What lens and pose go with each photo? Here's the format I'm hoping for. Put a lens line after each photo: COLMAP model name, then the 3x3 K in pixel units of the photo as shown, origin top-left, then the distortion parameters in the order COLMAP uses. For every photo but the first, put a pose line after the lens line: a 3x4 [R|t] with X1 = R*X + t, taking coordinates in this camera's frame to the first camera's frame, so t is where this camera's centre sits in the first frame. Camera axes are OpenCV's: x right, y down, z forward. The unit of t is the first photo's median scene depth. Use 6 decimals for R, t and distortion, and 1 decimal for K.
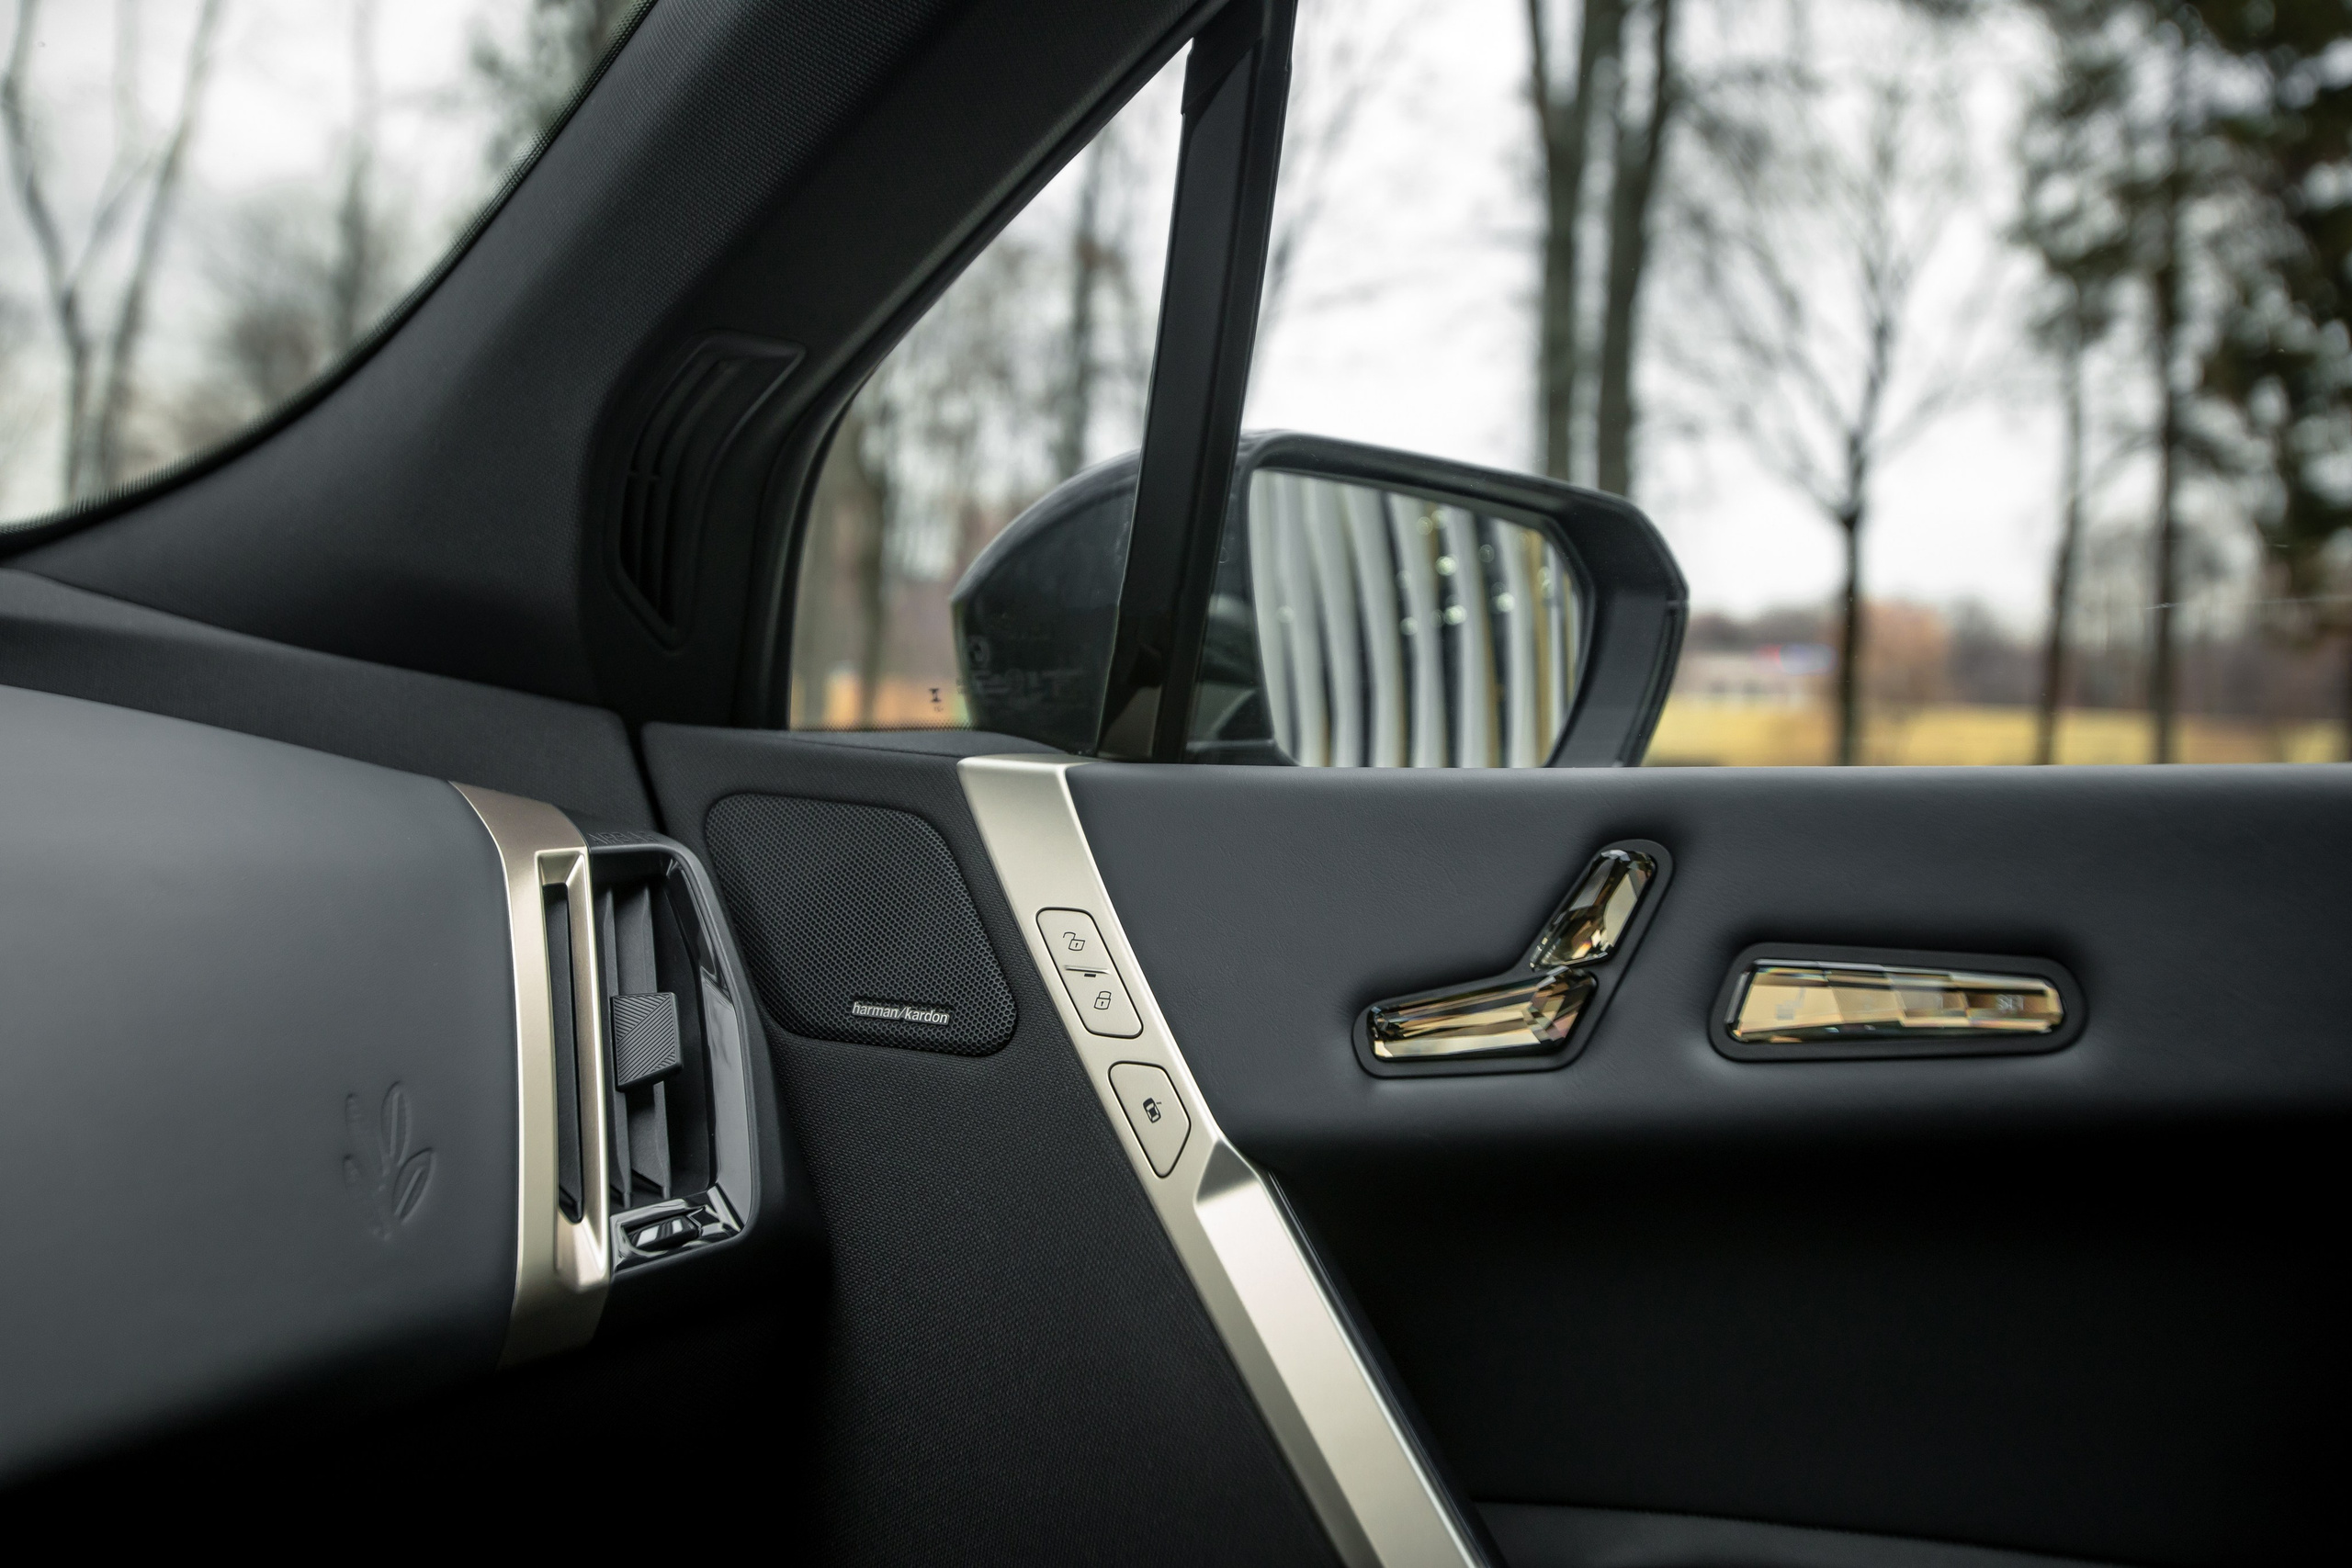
lens RADIAL K [[2262.7, 0, 1179.8], [0, 2262.7, 787.2], [0, 0, 1]] dist [-0.018862, 0.125167]
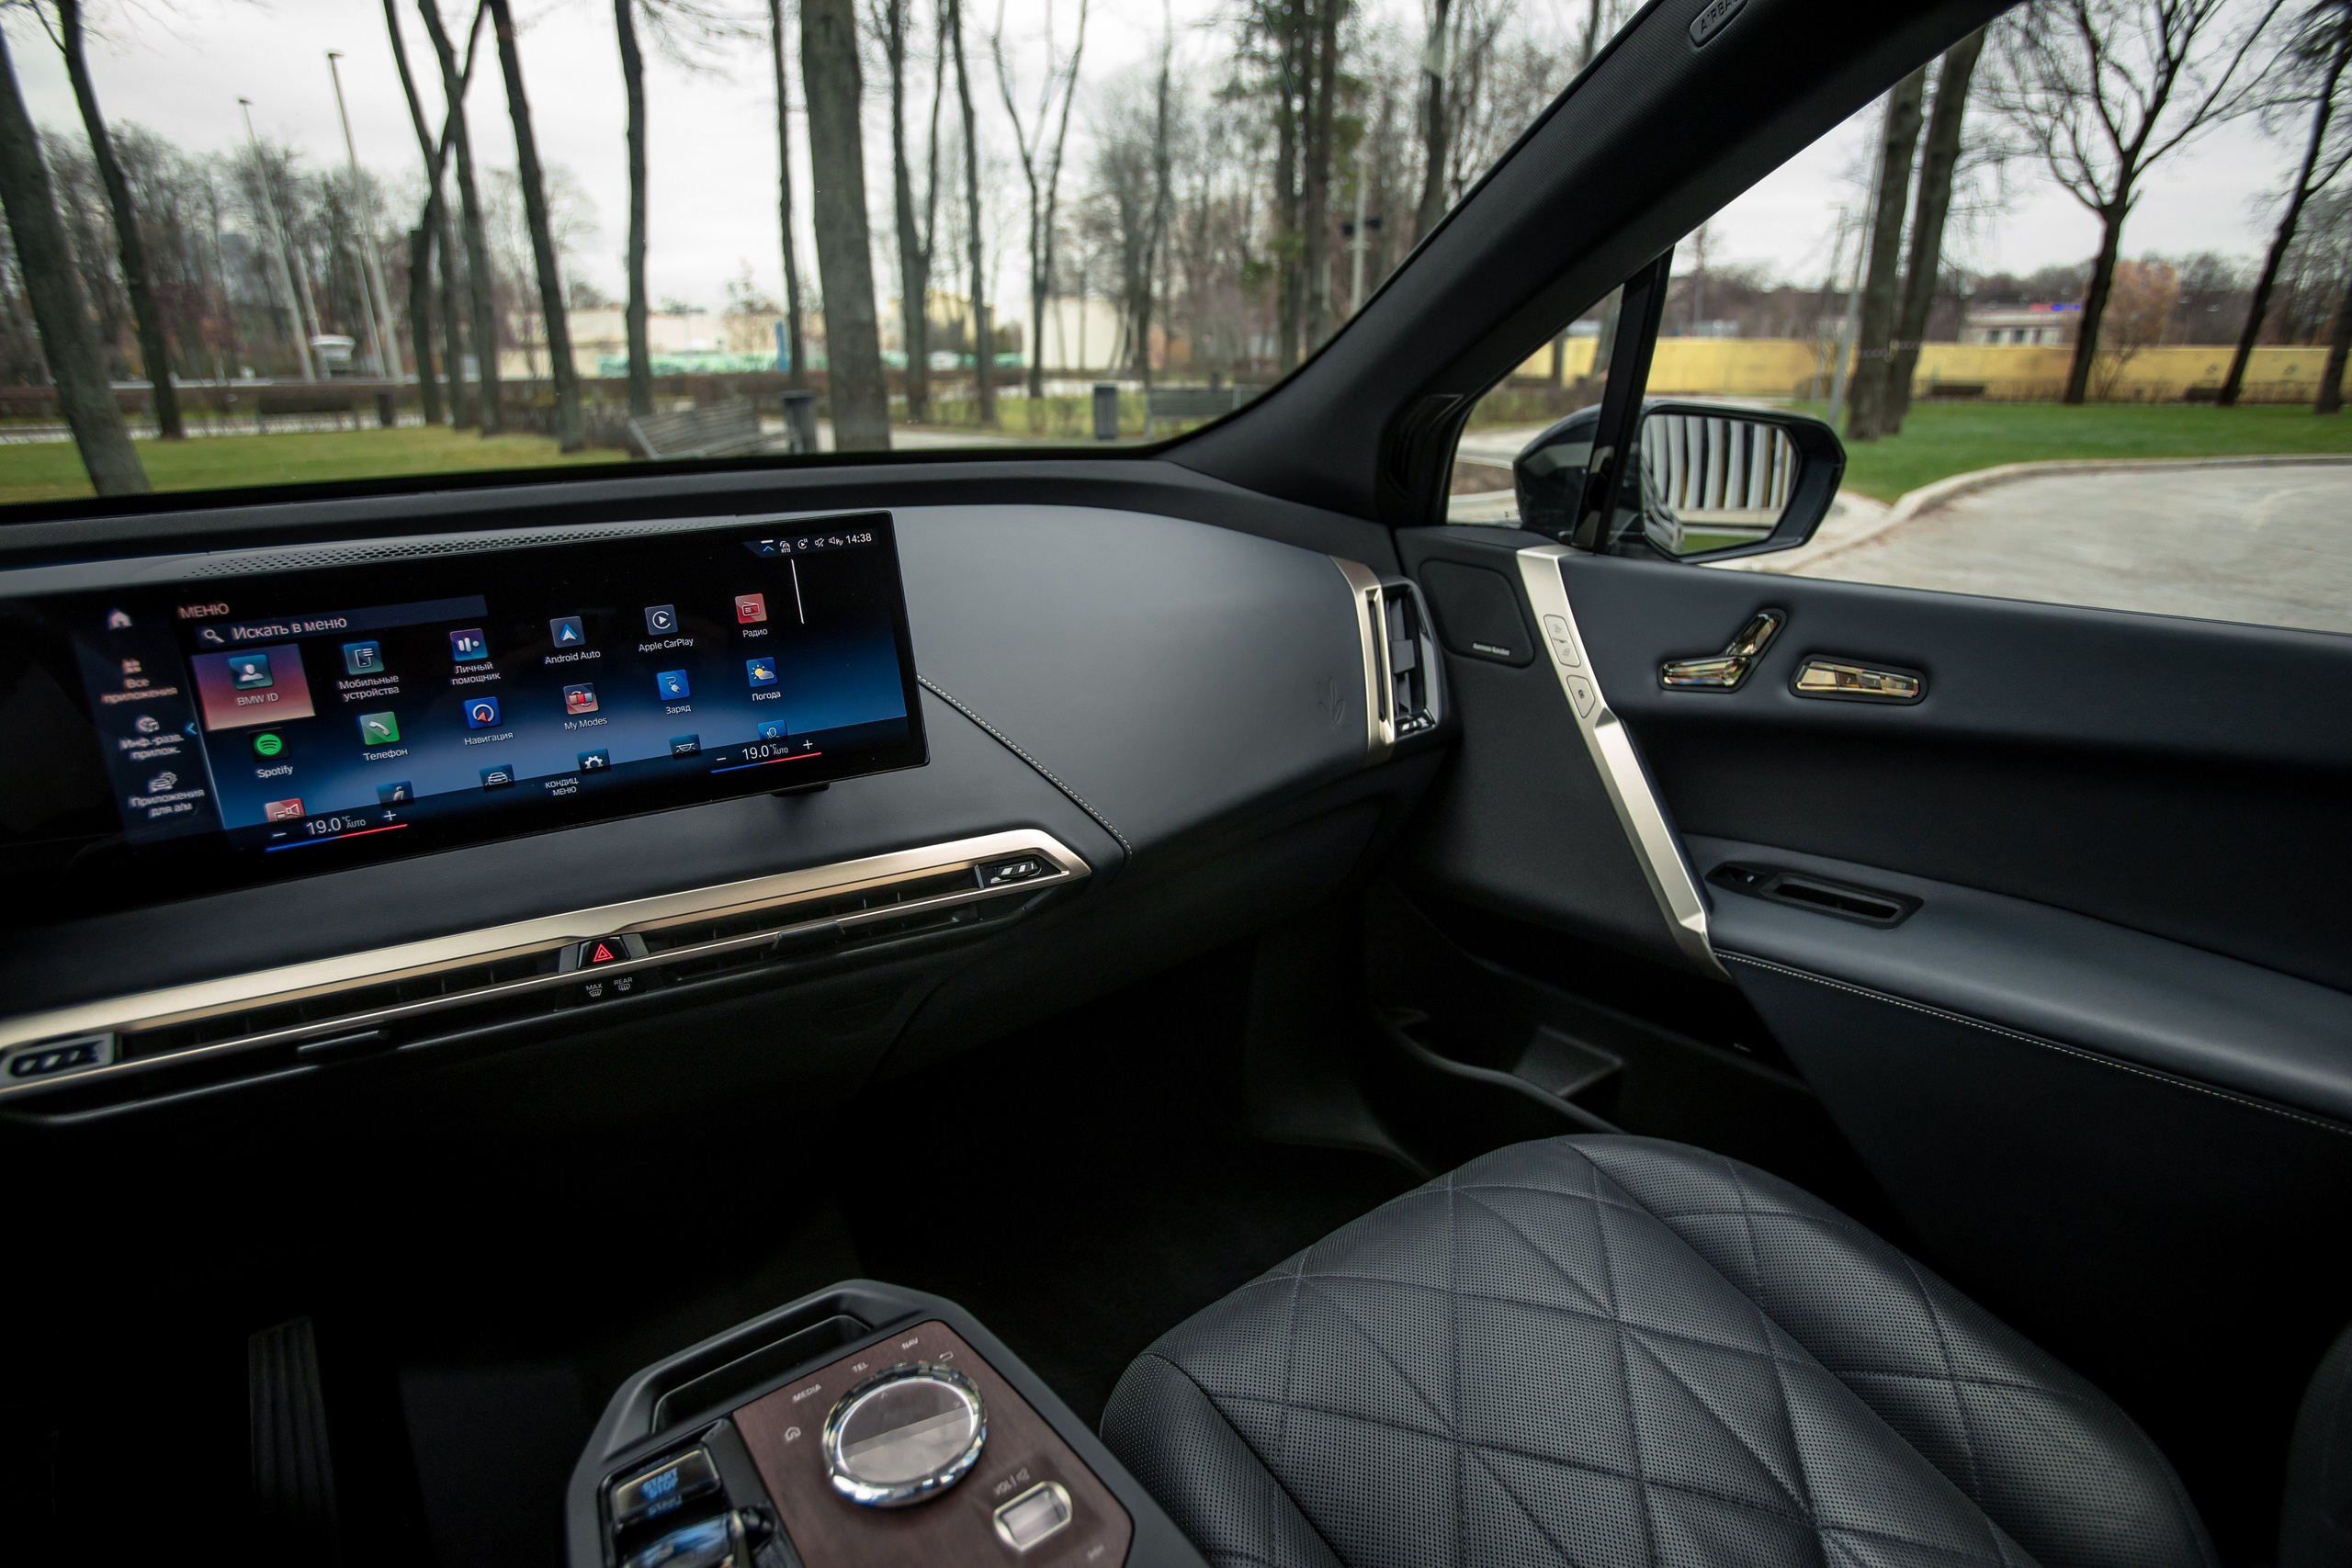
lens RADIAL K [[1183.8, 0, 1168.0], [0, 1183.8, 780.0], [0, 0, 1]] dist [-0.066316, 0.033493]
pose [[0.936515, 0.080193, -0.341334, 0.012713], [0.026041, 0.954897, 0.295793, -0.192745], [0.349660, -0.285903, 0.892187, -0.502829]]
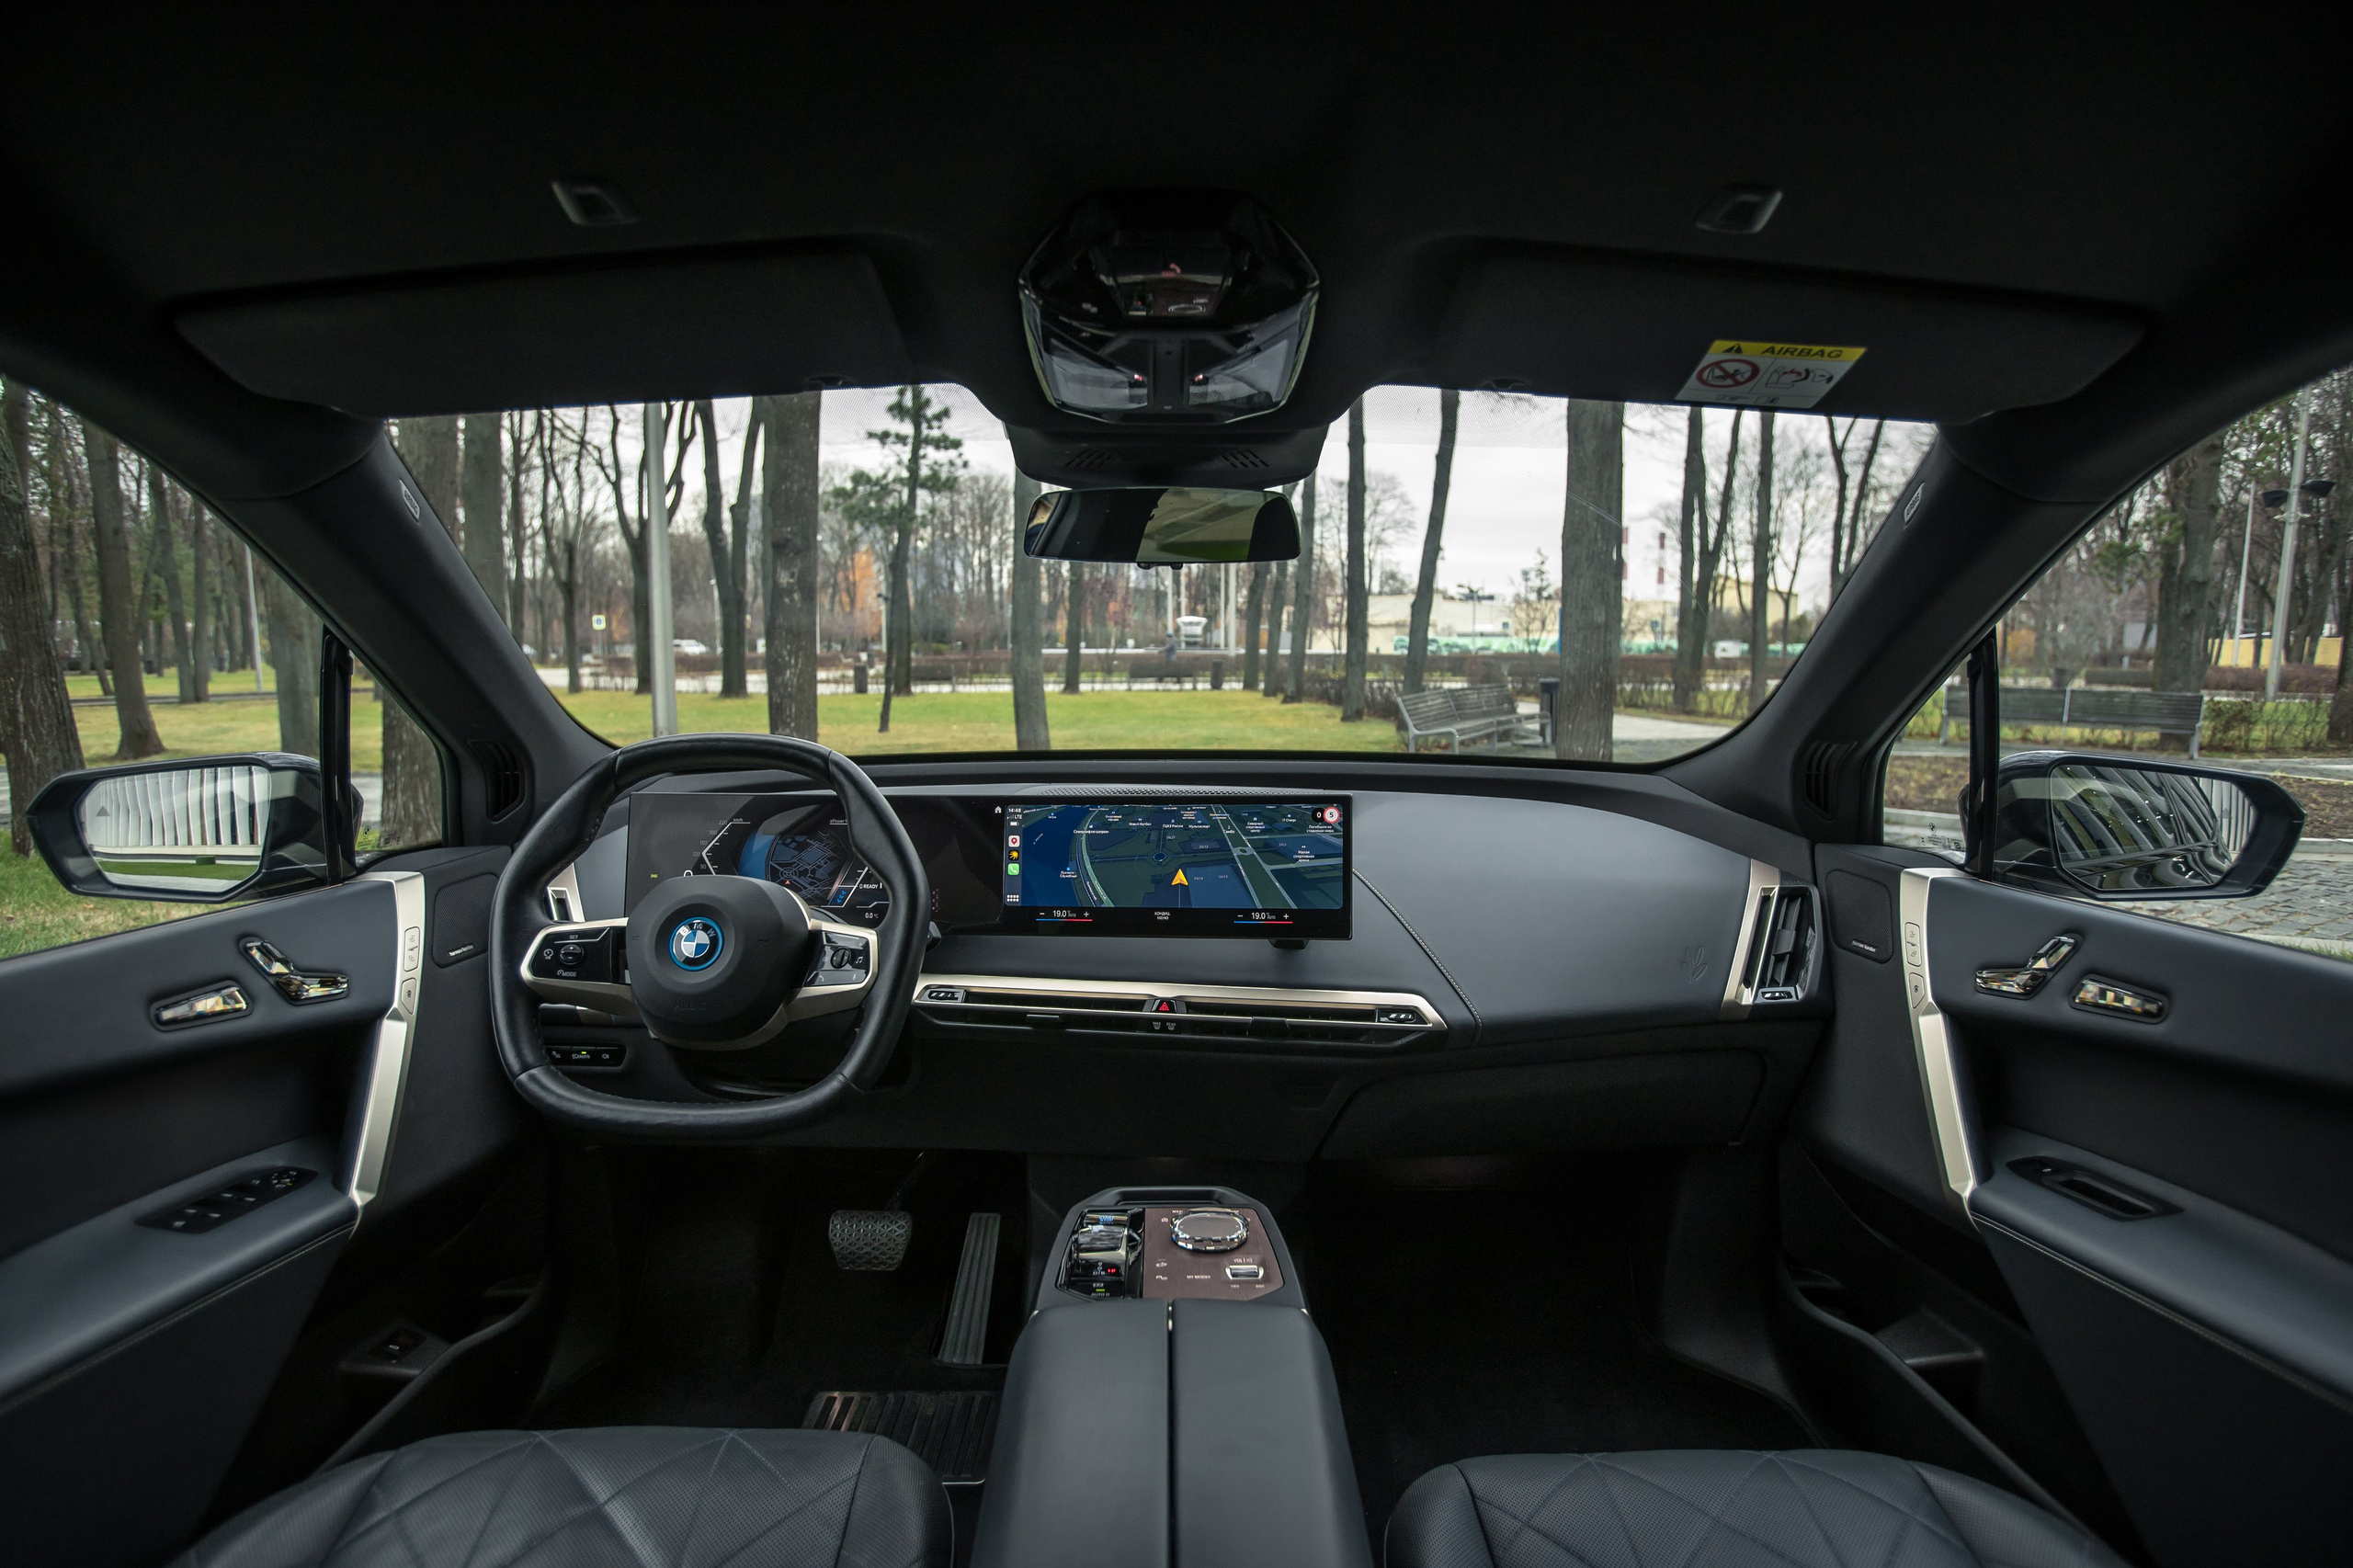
lens RADIAL K [[1184.4, 0, 1168.4], [0, 1184.4, 780.0], [0, 0, 1]] dist [-0.066316, 0.033493]
pose [[0.566293, 0.061393, -0.821914, 0.718512], [-0.014676, 0.997815, 0.064421, -0.251934], [0.824073, -0.024419, 0.565956, -0.859238]]
